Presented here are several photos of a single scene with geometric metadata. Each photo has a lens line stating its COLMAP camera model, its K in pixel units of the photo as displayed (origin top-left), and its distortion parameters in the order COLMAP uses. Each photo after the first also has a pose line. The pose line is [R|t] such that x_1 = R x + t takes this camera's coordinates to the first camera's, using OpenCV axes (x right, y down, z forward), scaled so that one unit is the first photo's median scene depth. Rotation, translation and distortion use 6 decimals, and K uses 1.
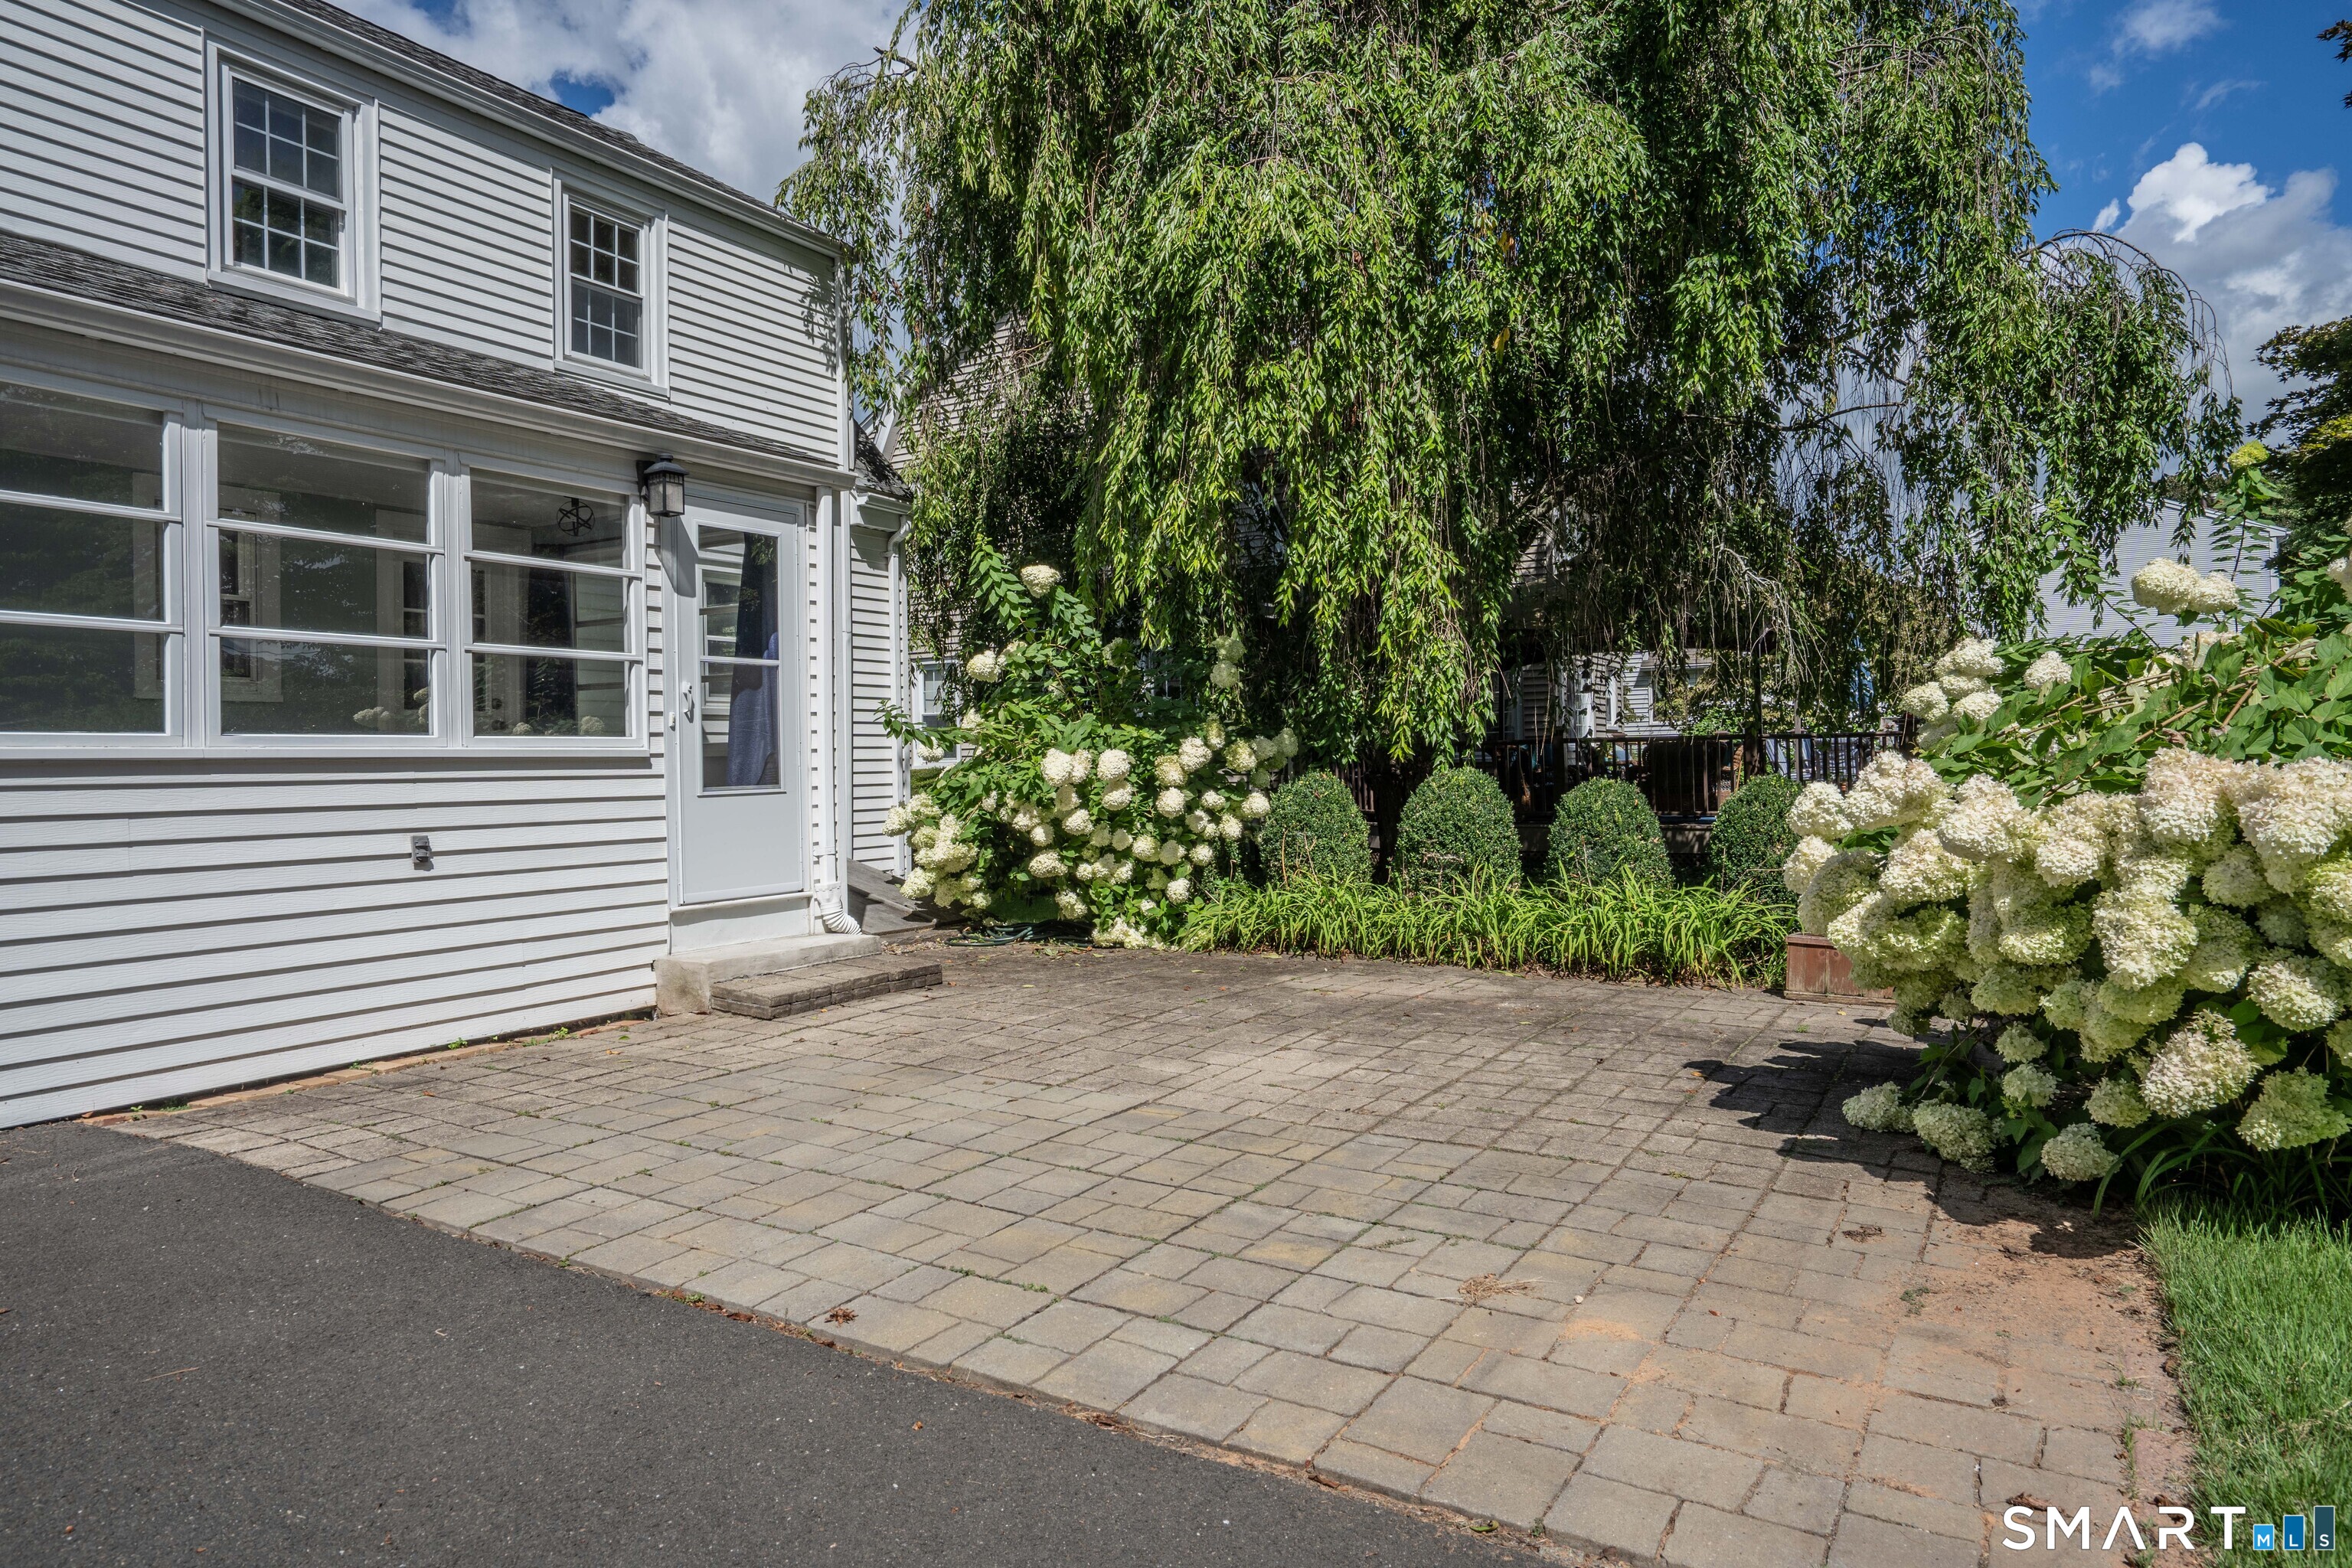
lens RADIAL K [[1411.7, 0, 1176.4], [0, 1411.7, 778.3], [0, 0, 1]] dist [0.001258, 0.000292]
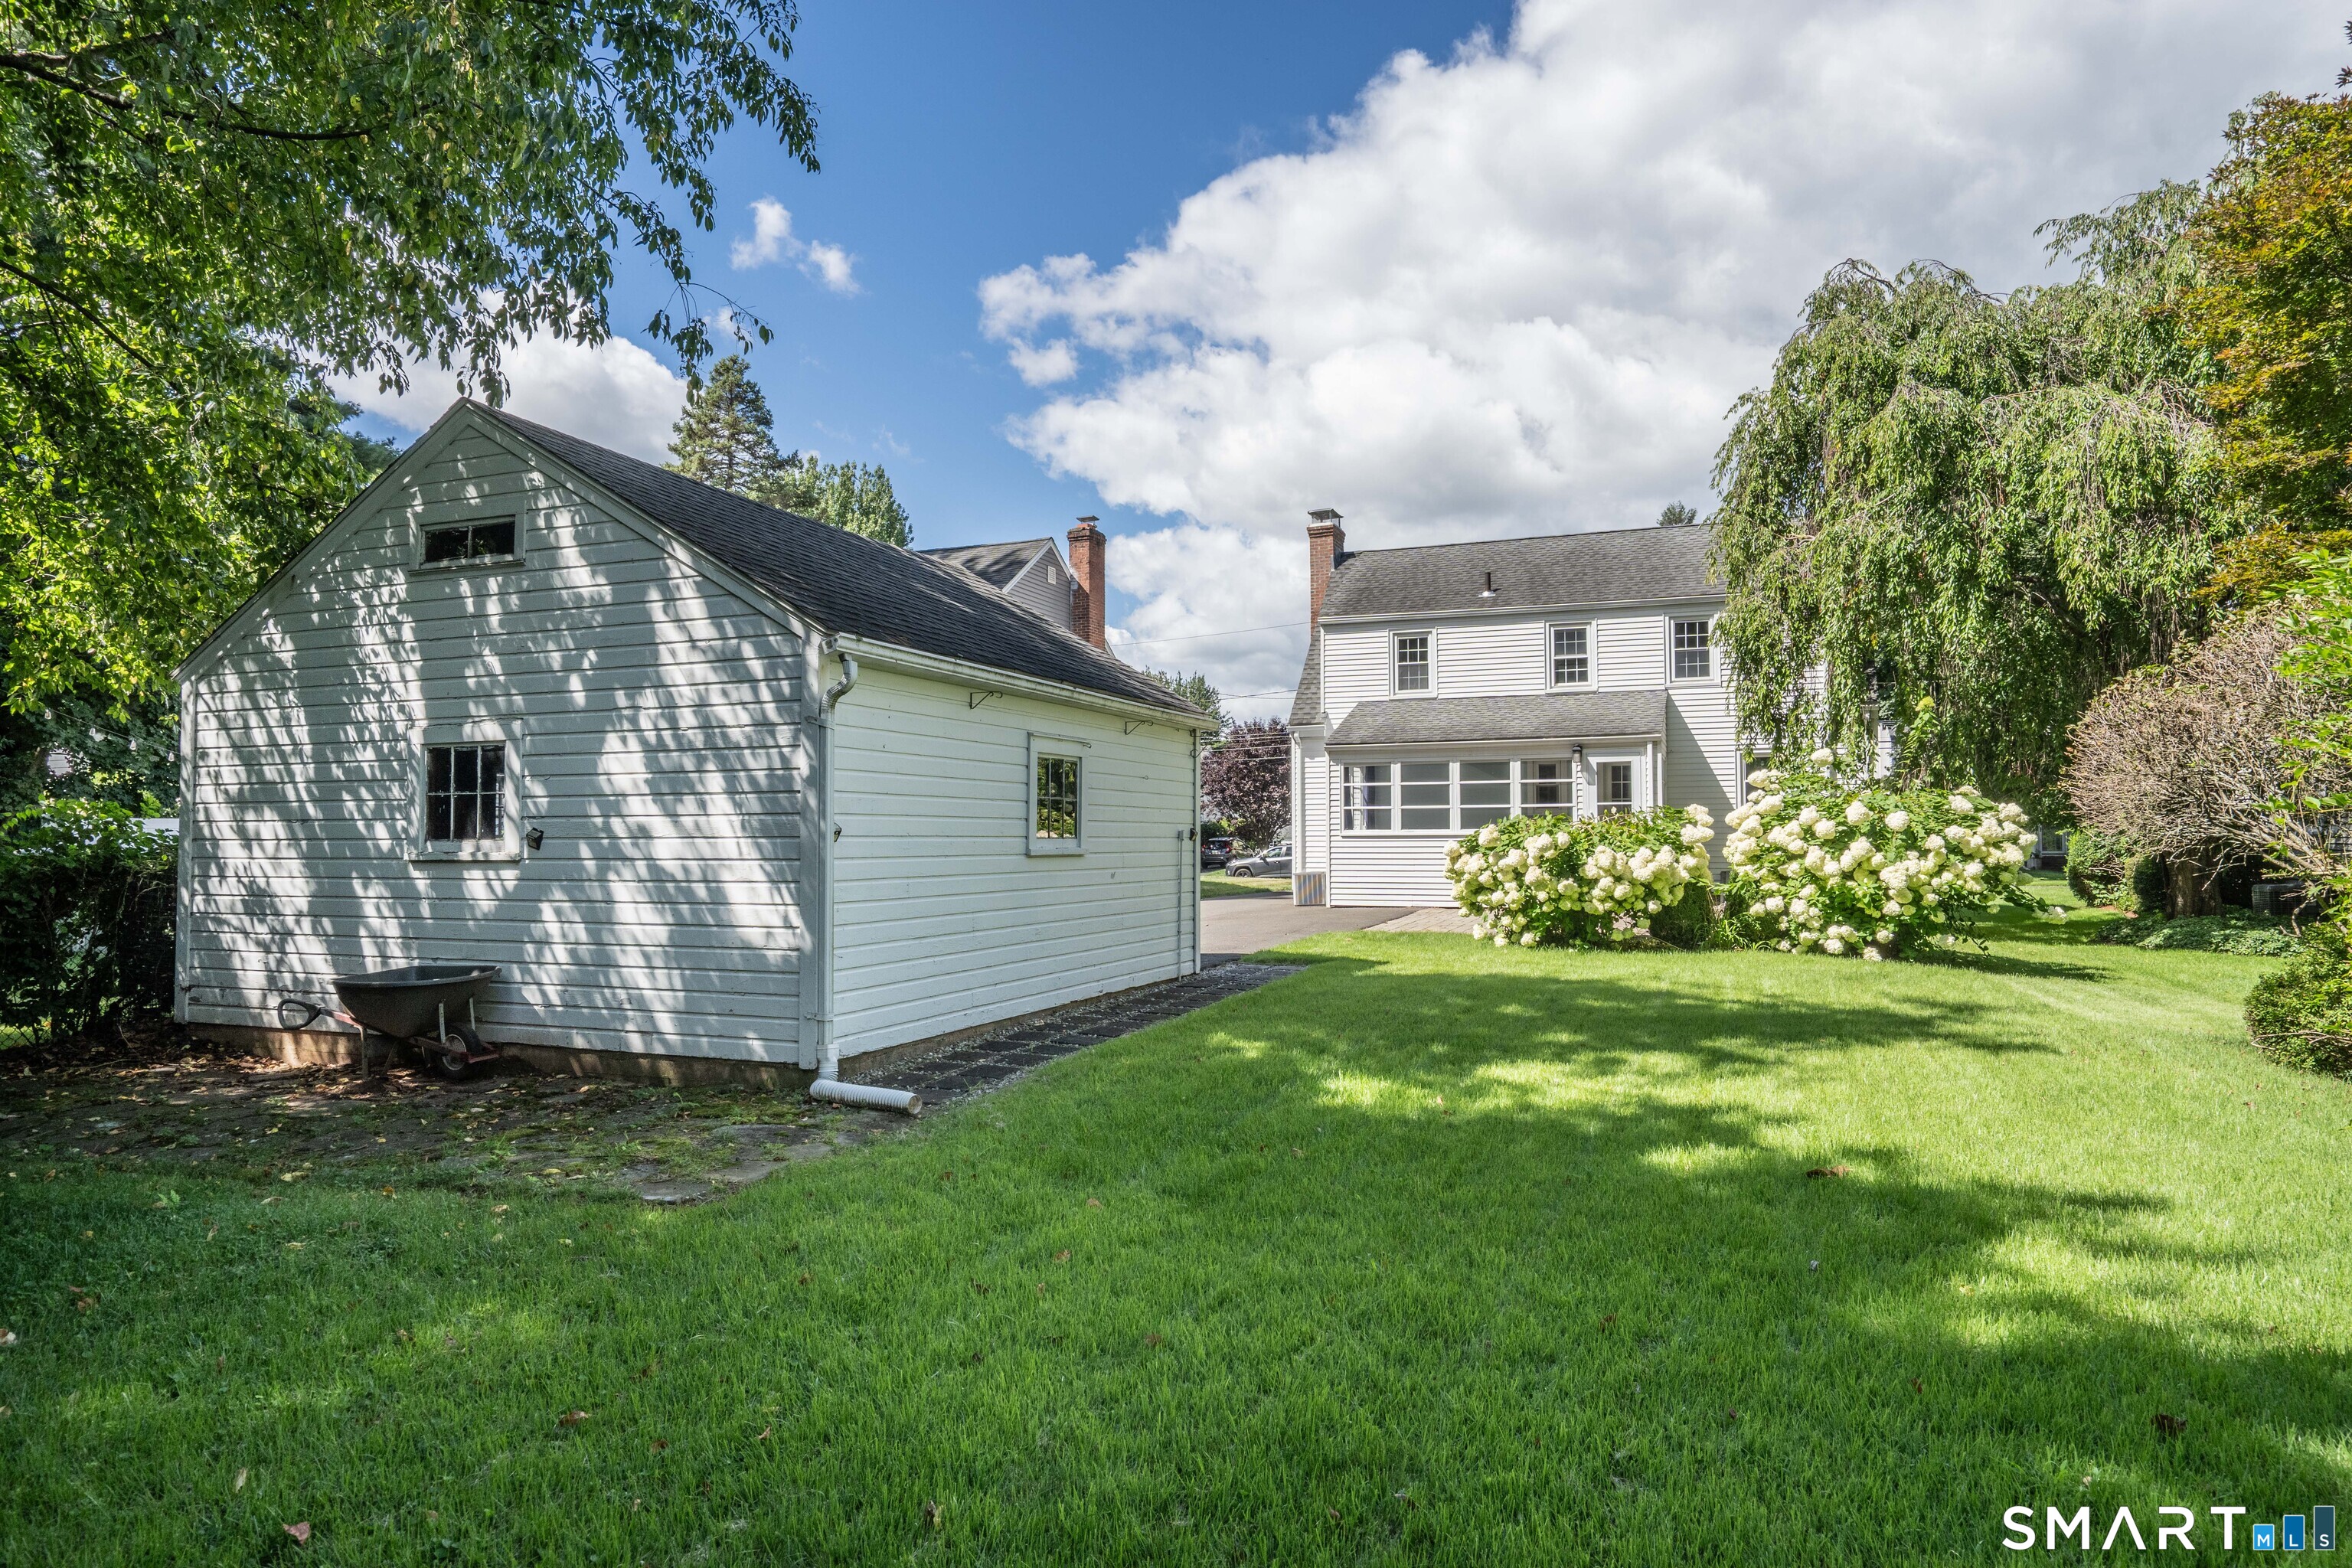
lens RADIAL K [[1411.7, 0, 1176.3], [0, 1411.7, 789.6], [0, 0, 1]] dist [0.001258, 0.000292]
pose [[0.162067, -0.023737, -0.986494, 2.499360], [-0.013600, 0.999562, -0.026286, -0.022717], [0.986686, 0.017677, 0.161674, -0.410648]]
